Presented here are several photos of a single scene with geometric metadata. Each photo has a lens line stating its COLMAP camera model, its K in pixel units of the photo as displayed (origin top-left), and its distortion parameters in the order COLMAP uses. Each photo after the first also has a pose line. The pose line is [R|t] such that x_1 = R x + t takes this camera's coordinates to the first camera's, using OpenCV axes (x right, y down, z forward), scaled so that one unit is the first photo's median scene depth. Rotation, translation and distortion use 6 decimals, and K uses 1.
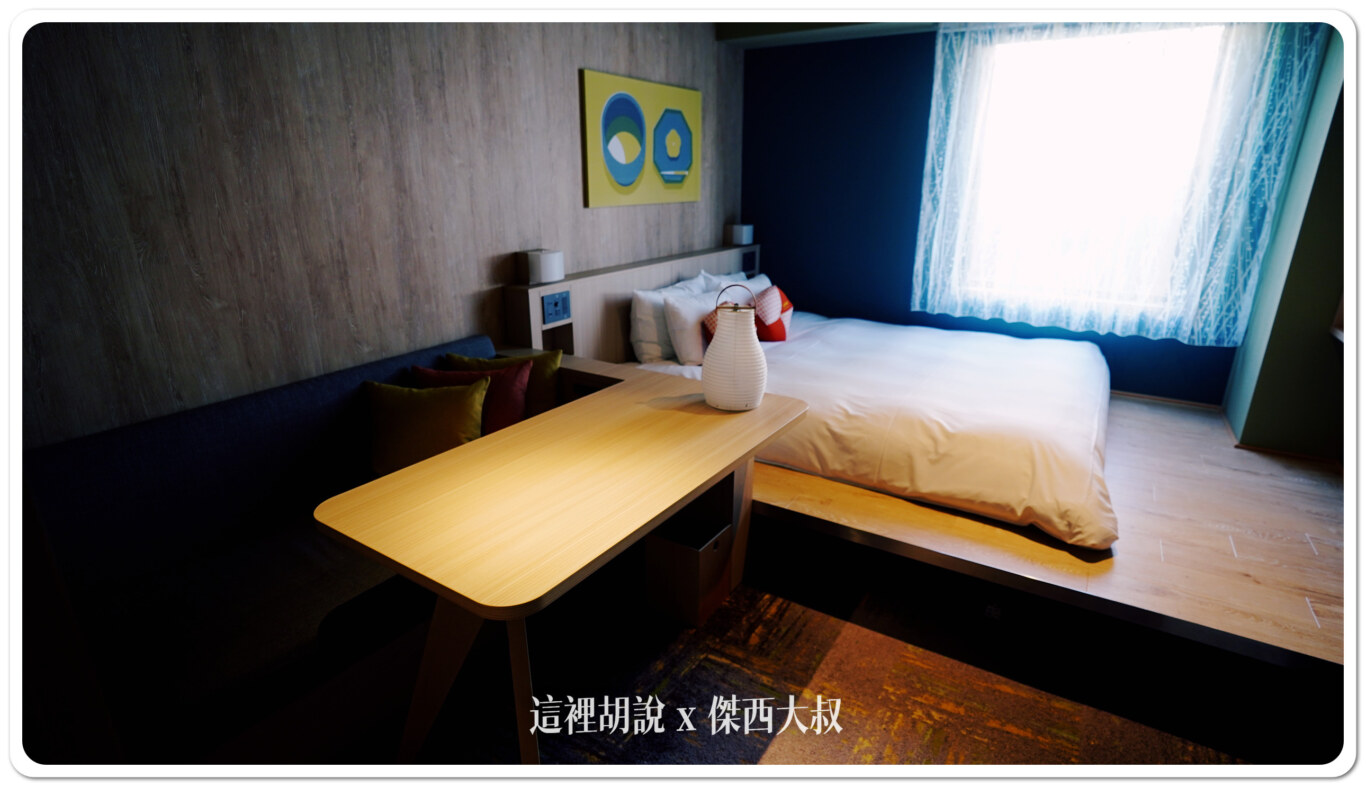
lens RADIAL K [[658.0, 0, 676.1], [0, 658.0, 401.3], [0, 0, 1]] dist [-0.062267, -0.000826]
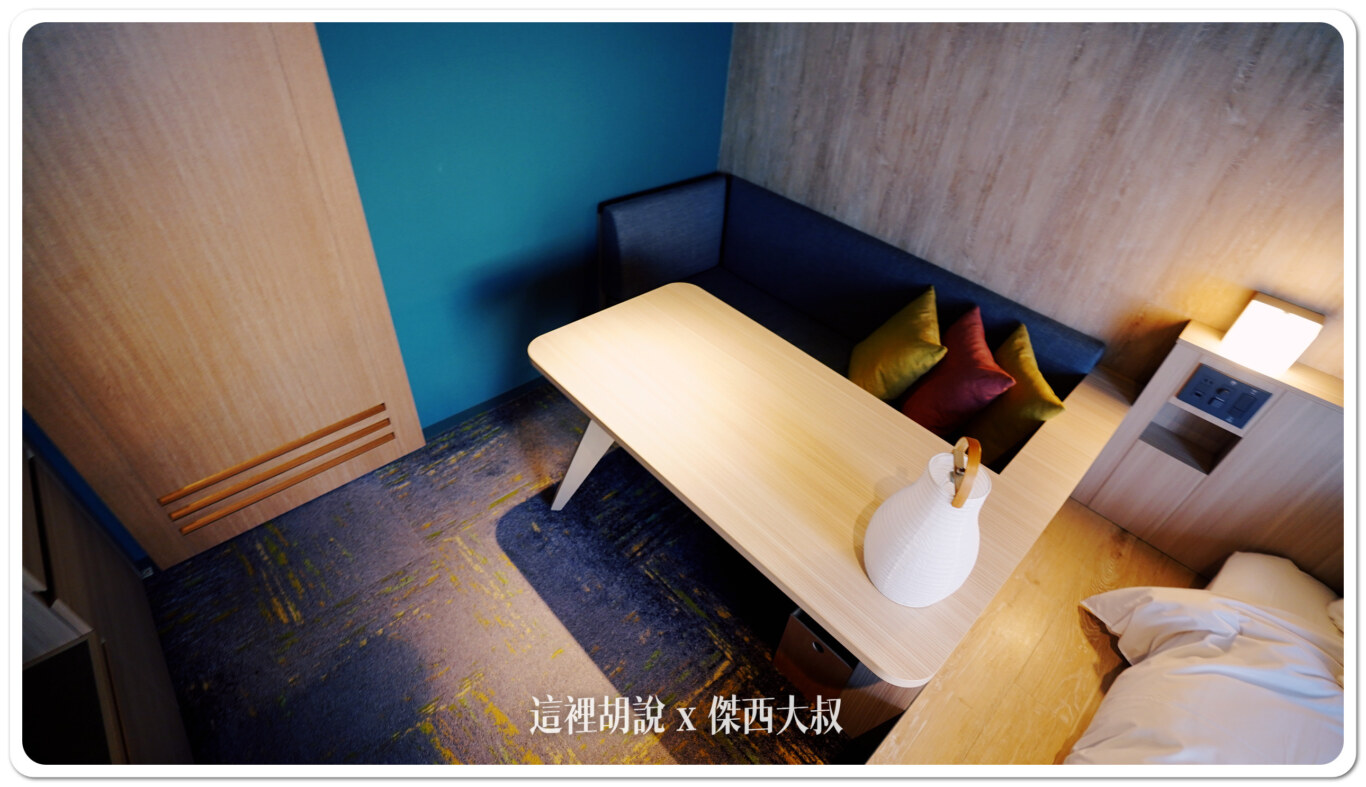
lens RADIAL K [[617.4, 0, 676.6], [0, 617.4, 389.2], [0, 0, 1]] dist [-0.046753, 0.000381]
pose [[-0.267810, 0.608798, -0.746754, 0.490225], [-0.359204, 0.656096, 0.663710, -0.444575], [0.894008, 0.445985, 0.042973, 0.683617]]
